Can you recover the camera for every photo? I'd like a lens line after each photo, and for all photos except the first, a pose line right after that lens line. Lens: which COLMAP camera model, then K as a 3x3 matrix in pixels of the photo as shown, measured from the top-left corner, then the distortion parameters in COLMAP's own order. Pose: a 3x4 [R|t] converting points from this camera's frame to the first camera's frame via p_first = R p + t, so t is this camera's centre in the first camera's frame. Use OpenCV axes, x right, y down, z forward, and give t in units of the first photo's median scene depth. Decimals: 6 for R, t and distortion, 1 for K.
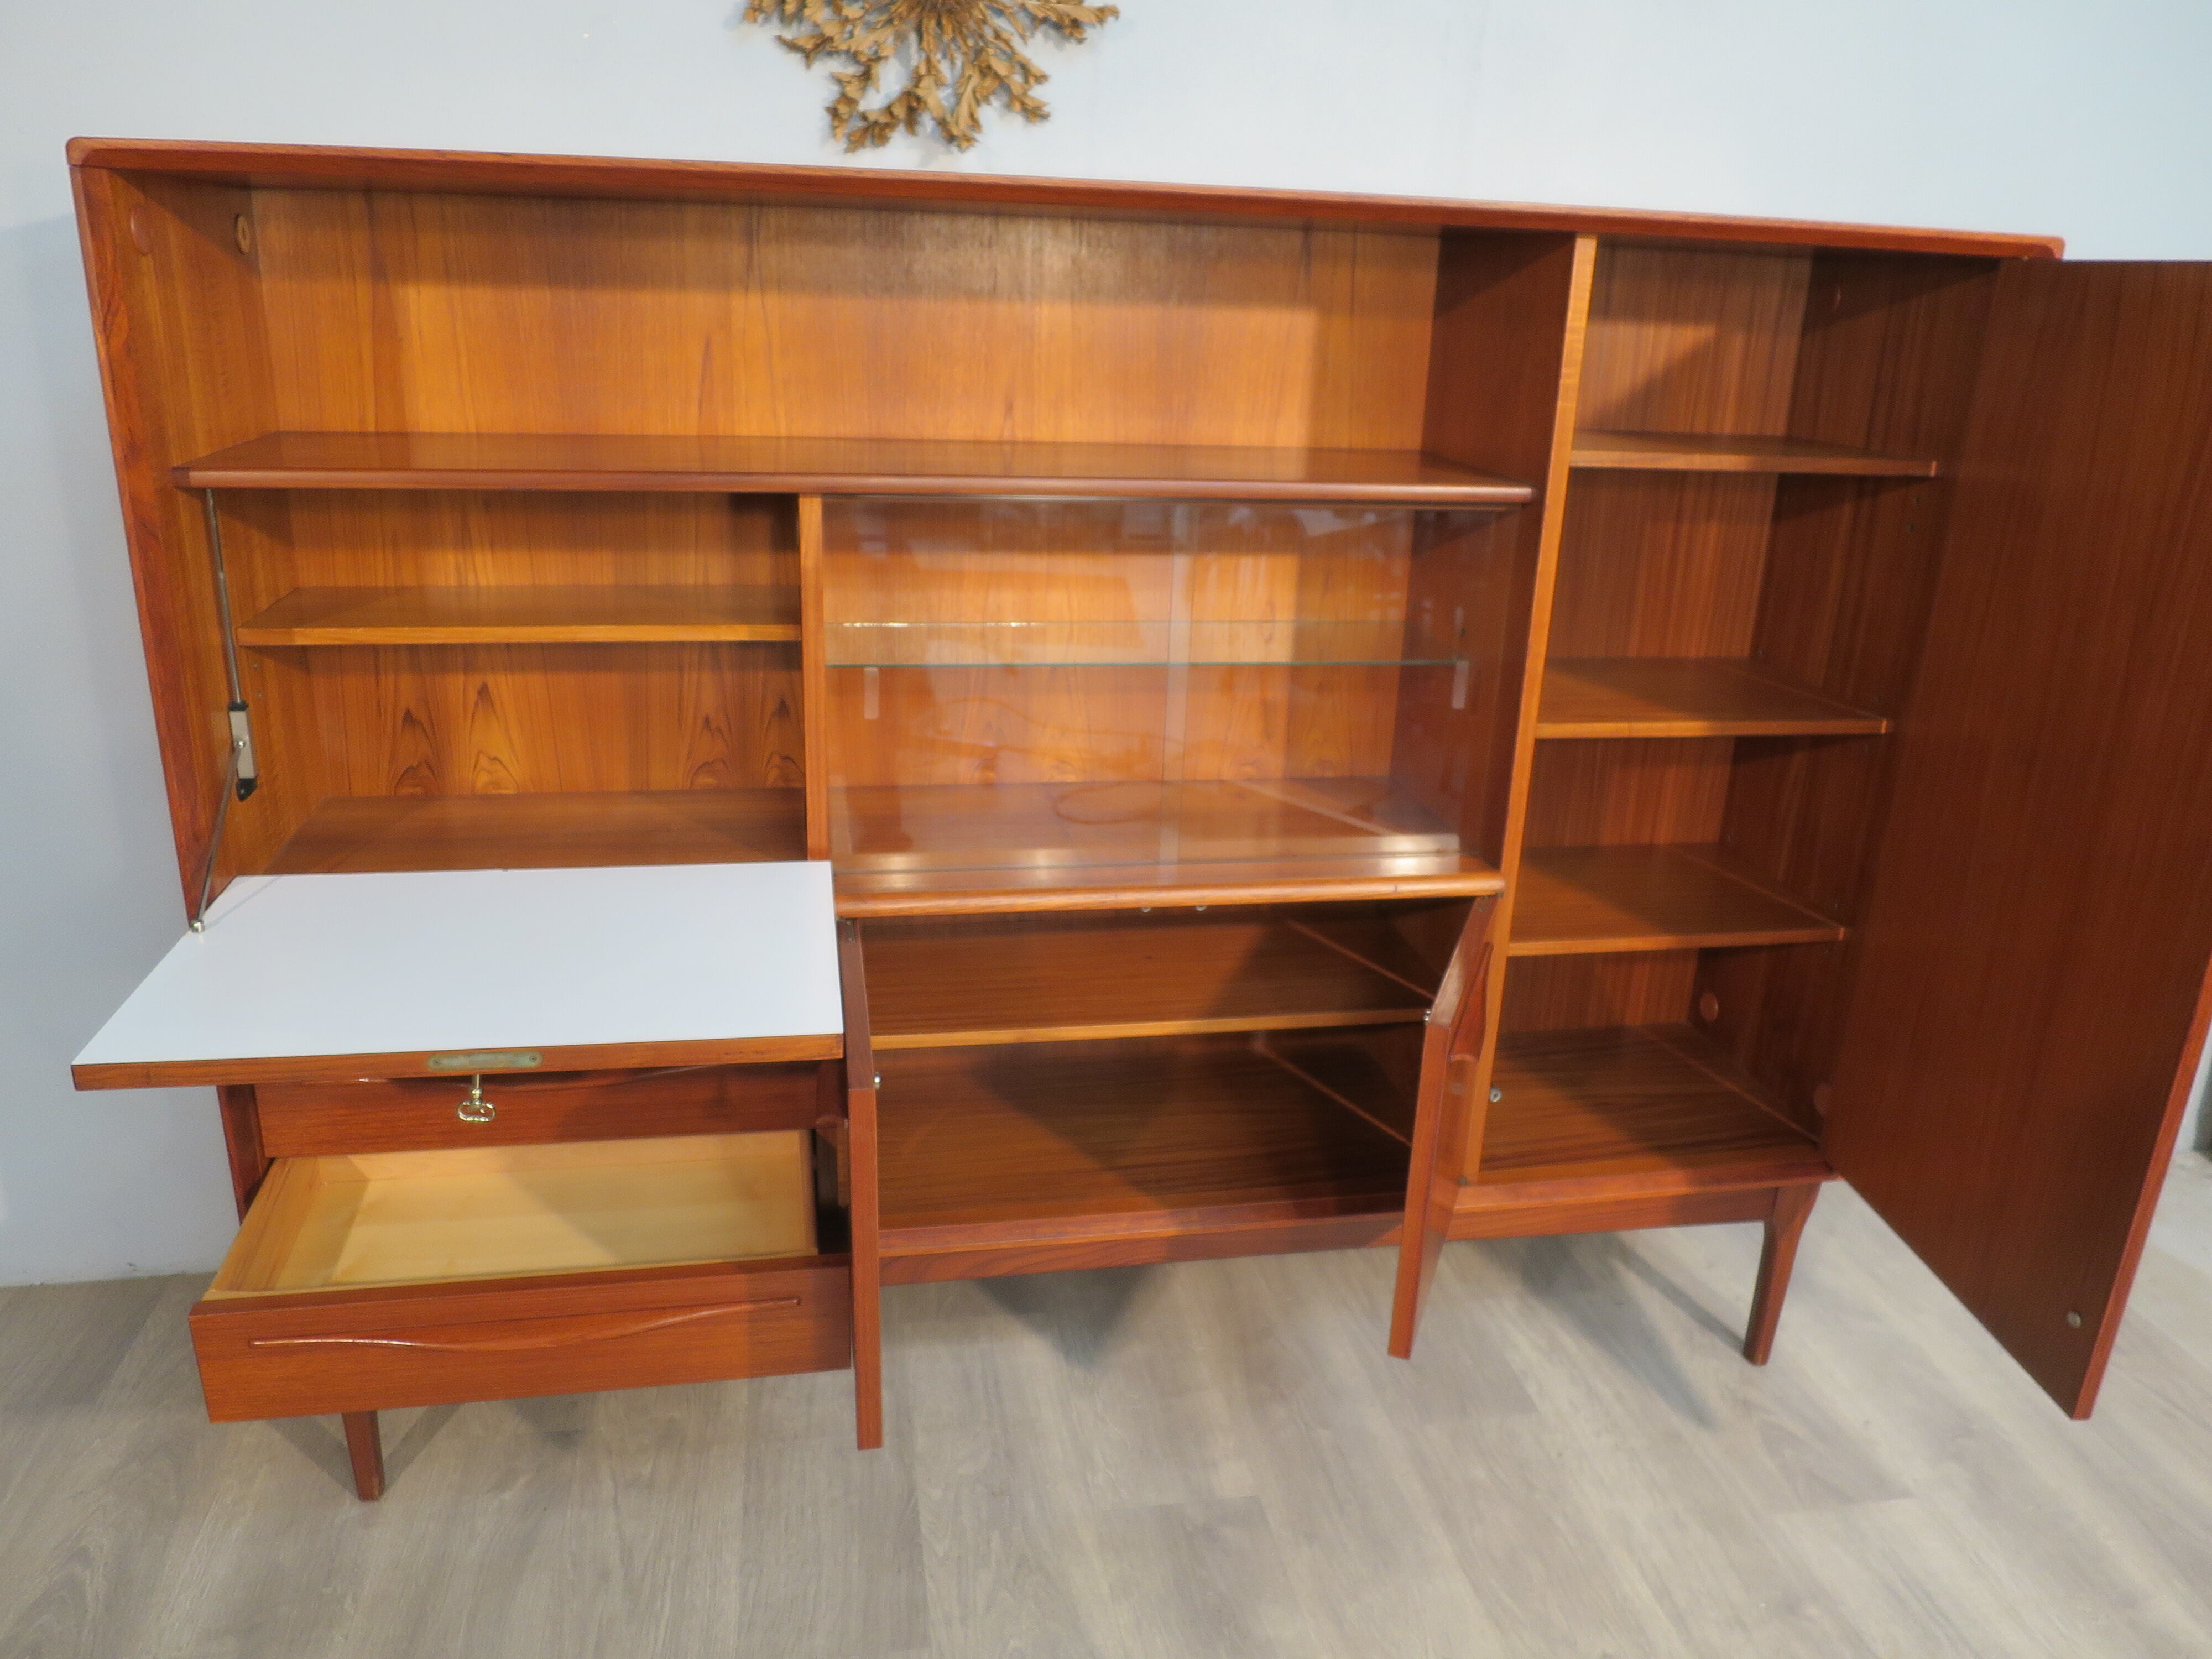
lens RADIAL K [[1599.6, 0, 1107.6], [0, 1599.6, 829.7], [0, 0, 1]] dist [-0.047072, 0.009932]
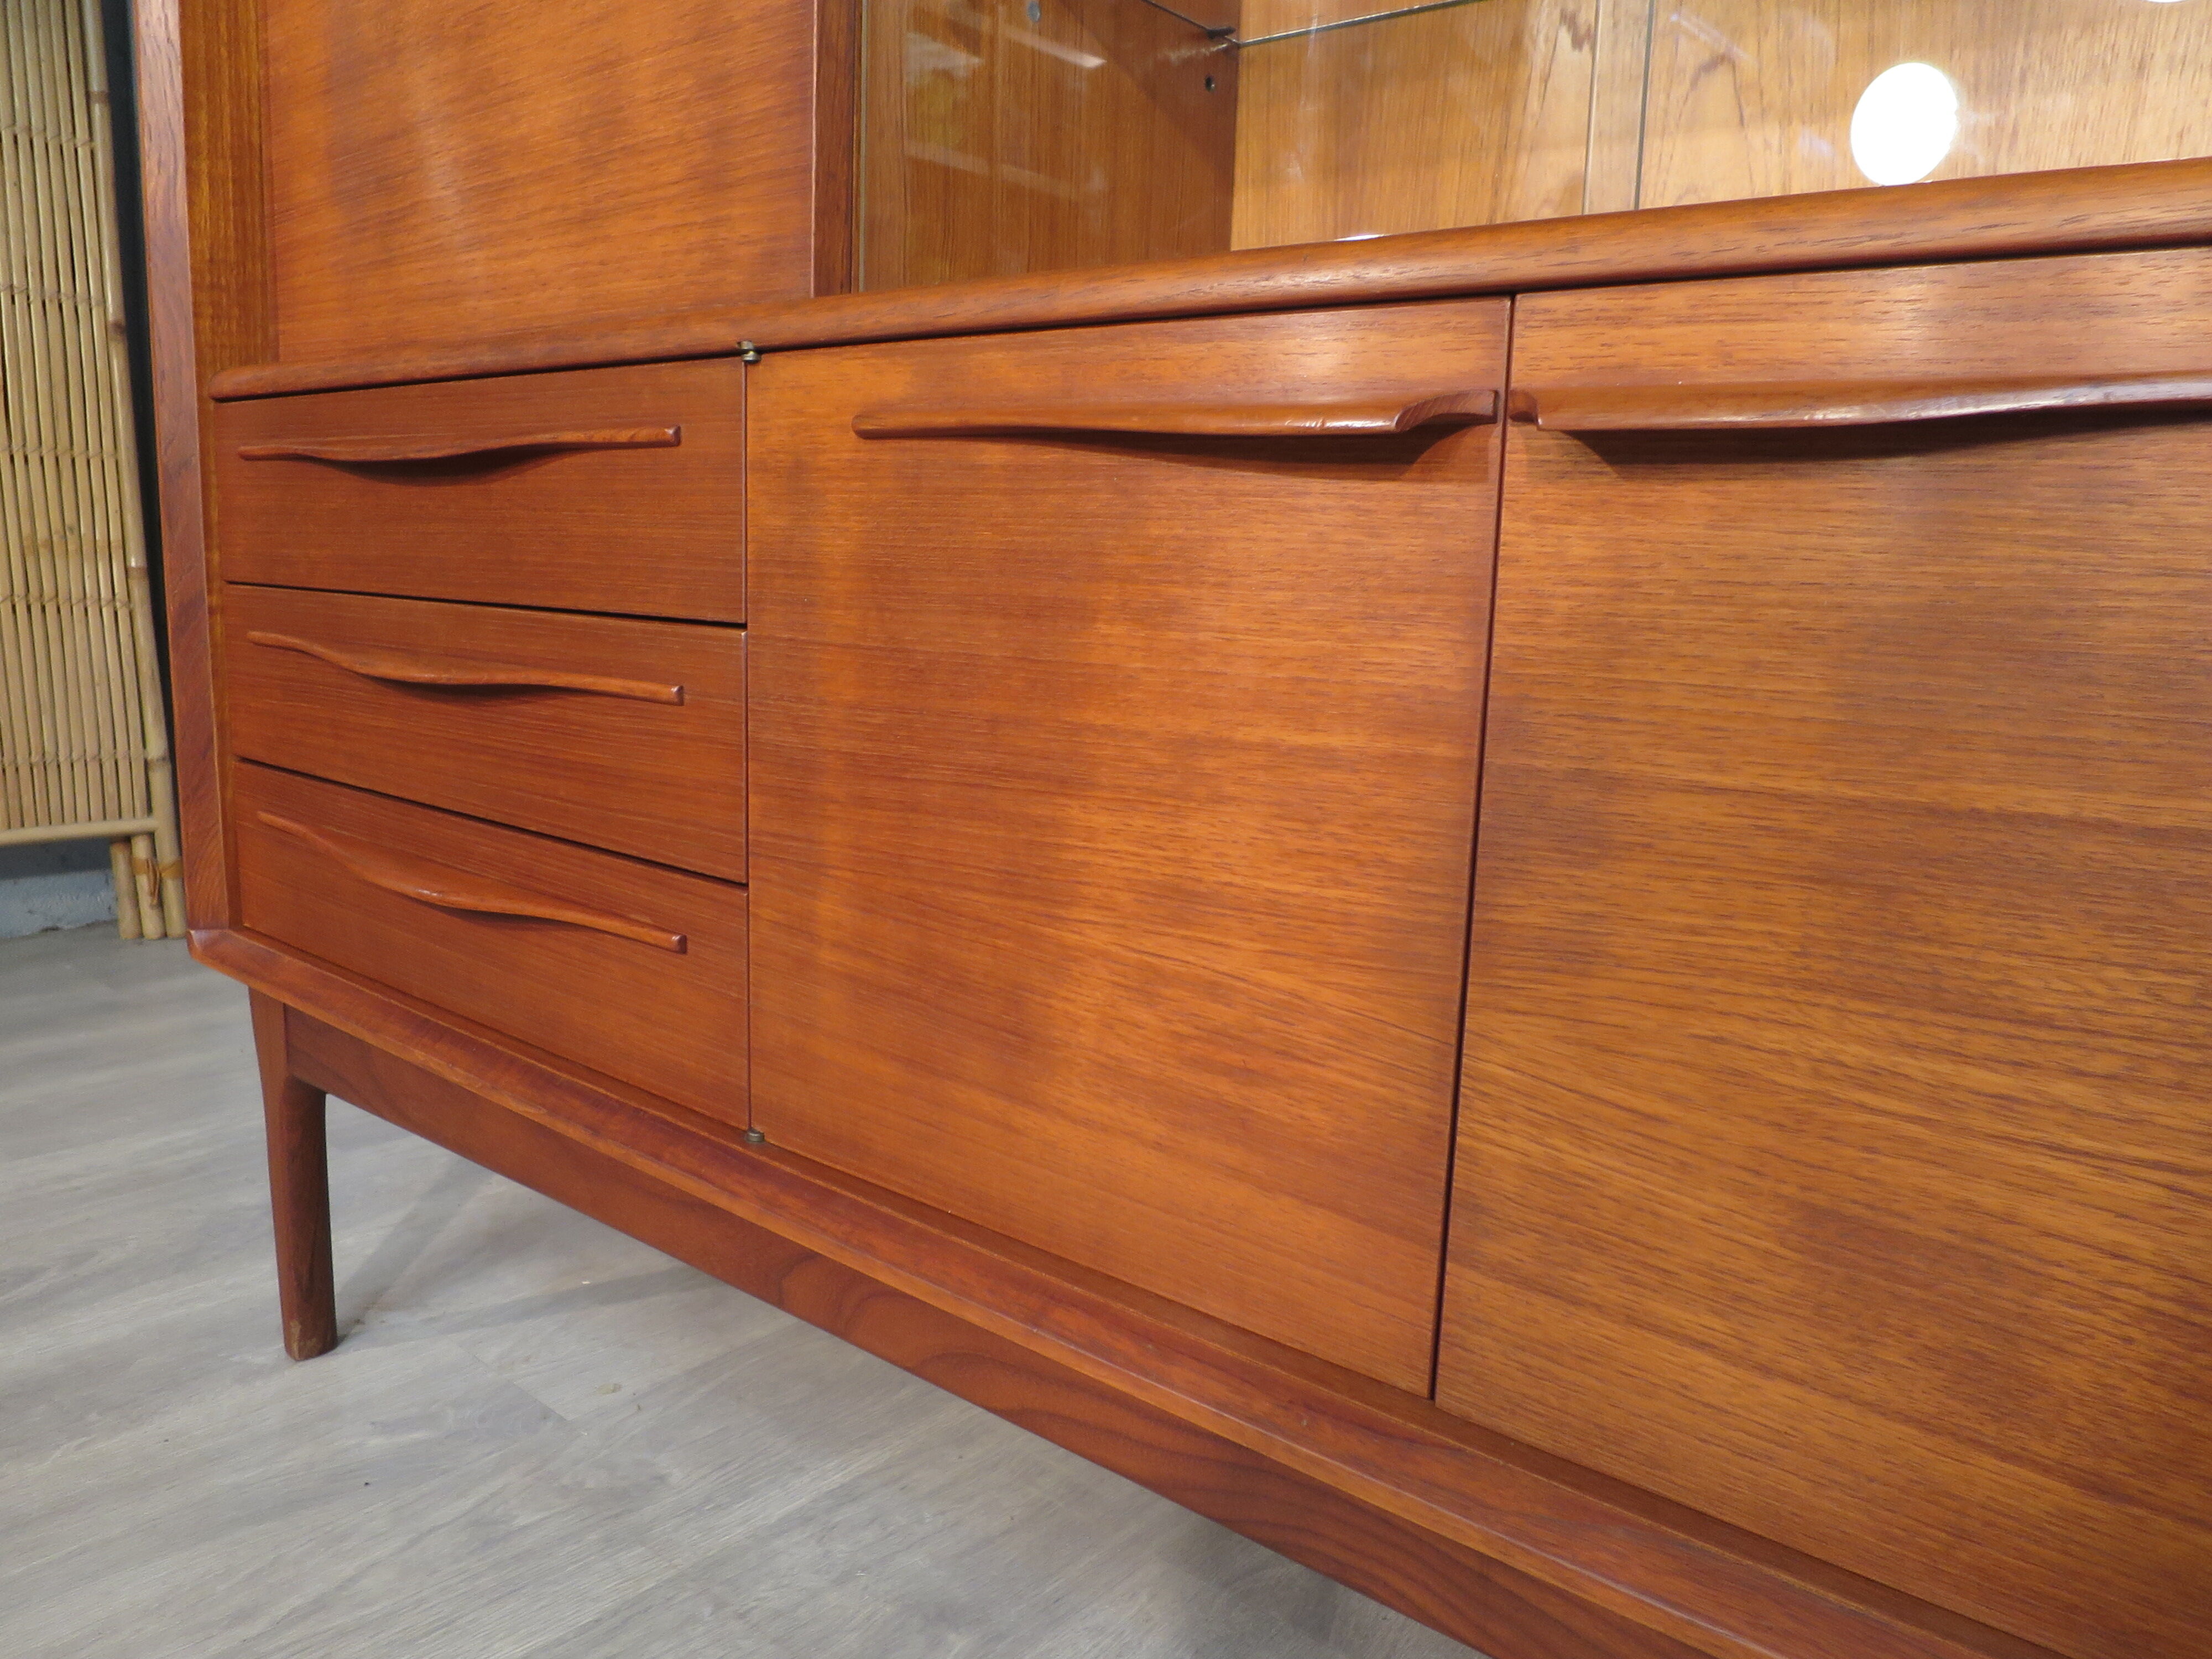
lens RADIAL K [[1599.6, 0, 1103.8], [0, 1599.6, 827.7], [0, 0, 1]] dist [-0.047072, 0.009932]
pose [[0.637202, 0.113977, -0.762222, 0.213458], [-0.261796, 0.962207, -0.074975, 0.169346], [0.724870, 0.247321, 0.642959, 0.744296]]
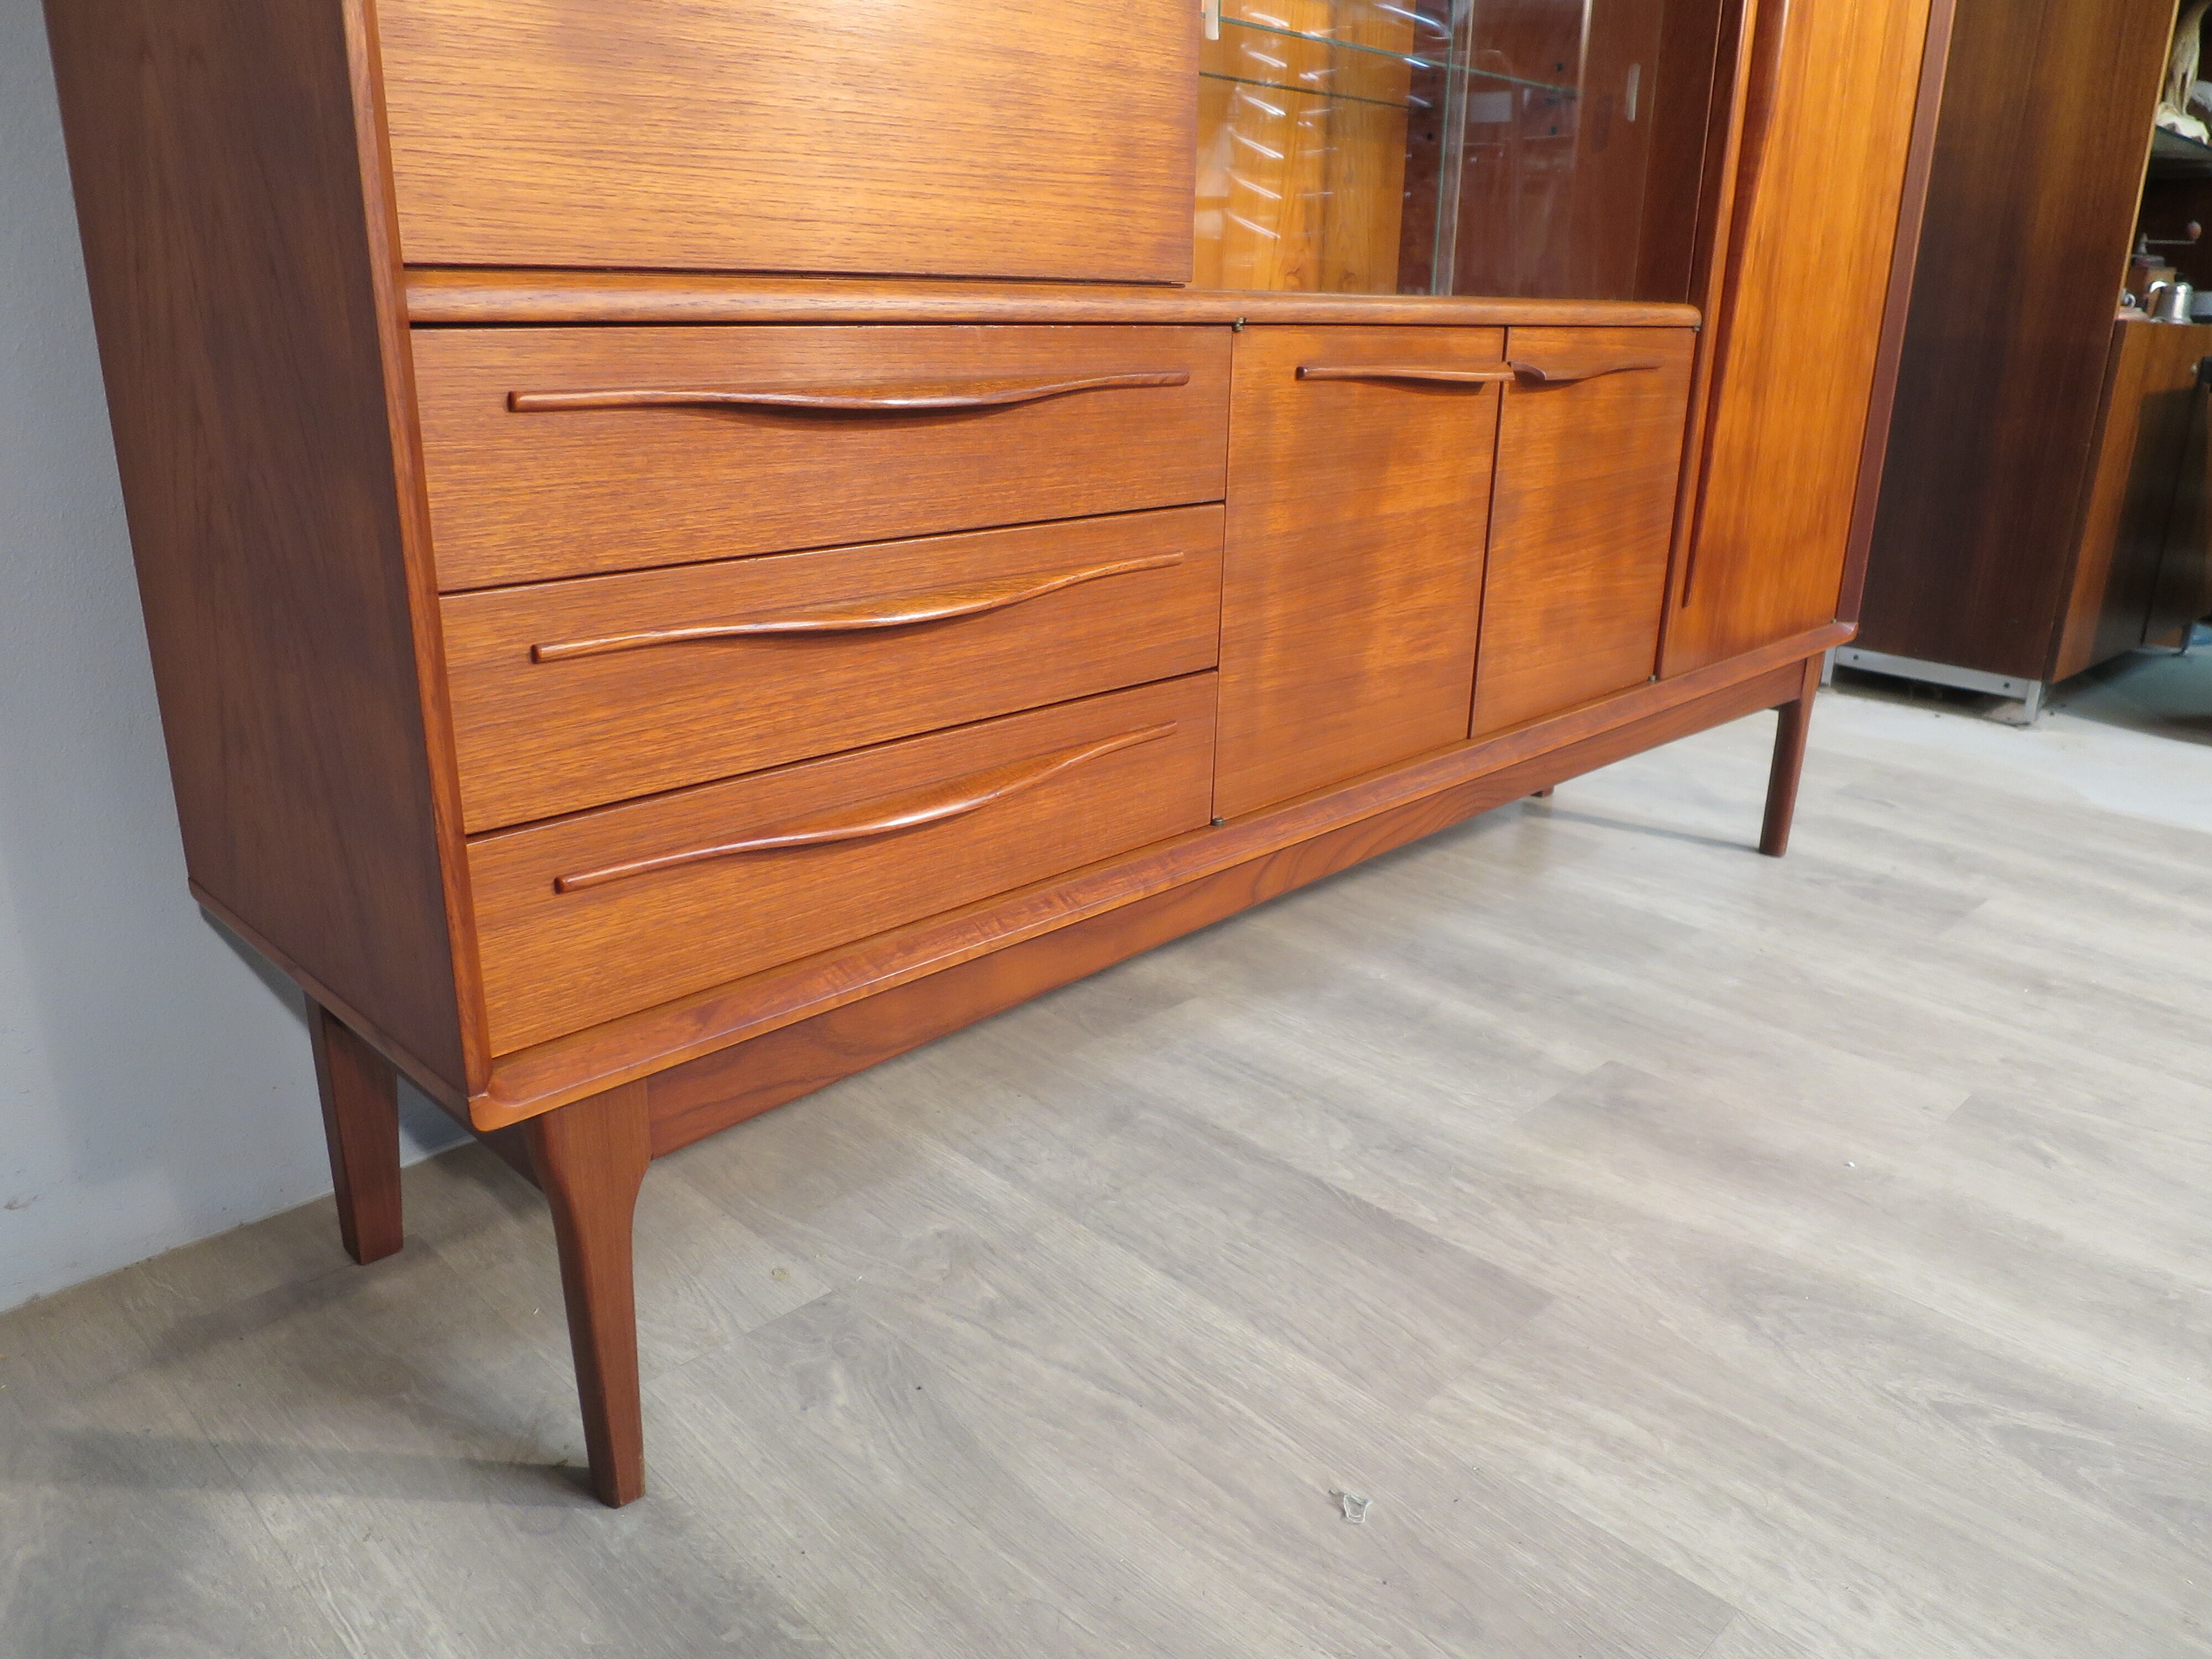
lens RADIAL K [[1599.6, 0, 1114.0], [0, 1599.6, 829.8], [0, 0, 1]] dist [-0.047072, 0.009932]
pose [[0.817443, -0.204819, 0.538365, -0.561052], [0.198270, 0.977582, 0.070869, 0.187452], [-0.540811, 0.048811, 0.839727, 0.425173]]
